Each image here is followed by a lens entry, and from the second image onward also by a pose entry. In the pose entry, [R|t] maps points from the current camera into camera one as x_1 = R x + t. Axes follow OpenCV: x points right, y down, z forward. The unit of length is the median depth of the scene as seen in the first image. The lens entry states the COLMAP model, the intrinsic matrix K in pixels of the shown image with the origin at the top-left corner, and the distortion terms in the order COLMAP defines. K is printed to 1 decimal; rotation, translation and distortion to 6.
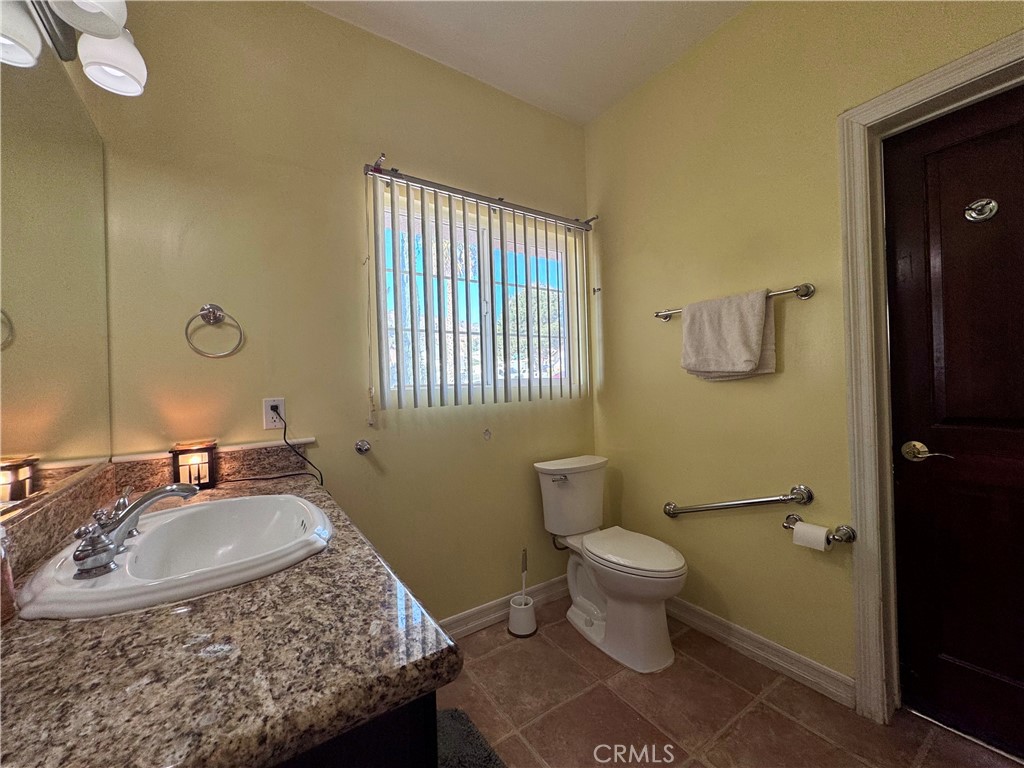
lens RADIAL K [[408.4, 0, 512.8], [0, 408.4, 384.9], [0, 0, 1]] dist [-0.003490, 0.000432]
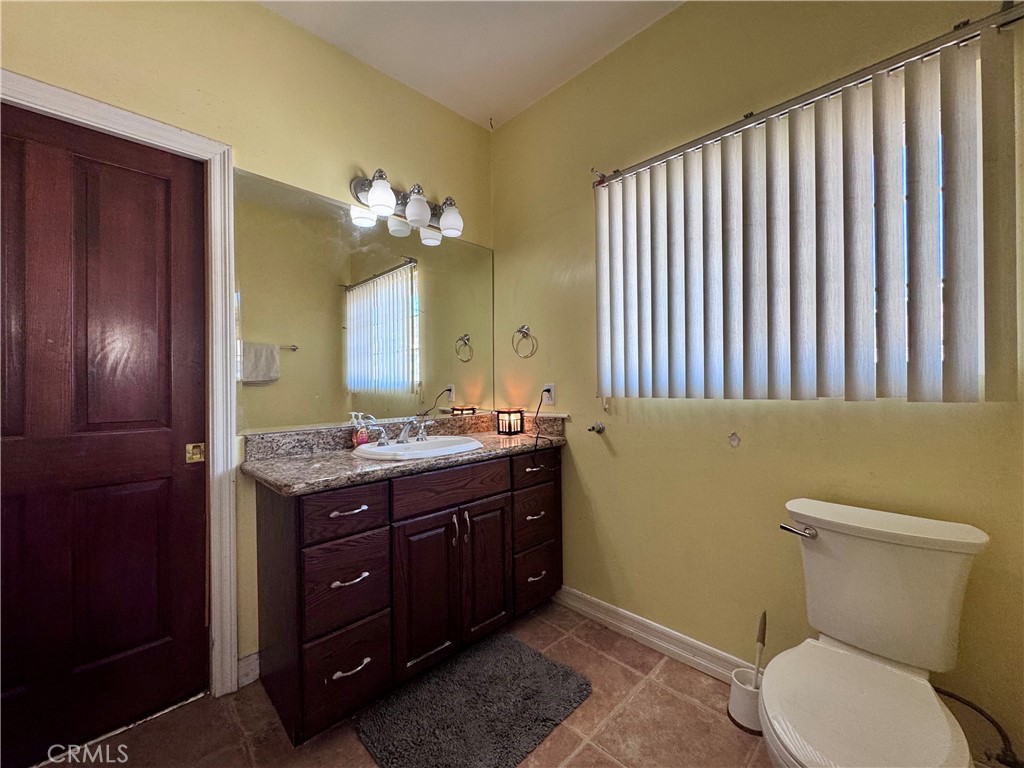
lens RADIAL K [[408.4, 0, 512.8], [0, 408.4, 384.9], [0, 0, 1]] dist [-0.003490, 0.000432]
pose [[0.187370, 0.032333, -0.981757, 0.781461], [0.006754, 0.999392, 0.034203, -0.012765], [0.982266, -0.013040, 0.187038, 0.583204]]
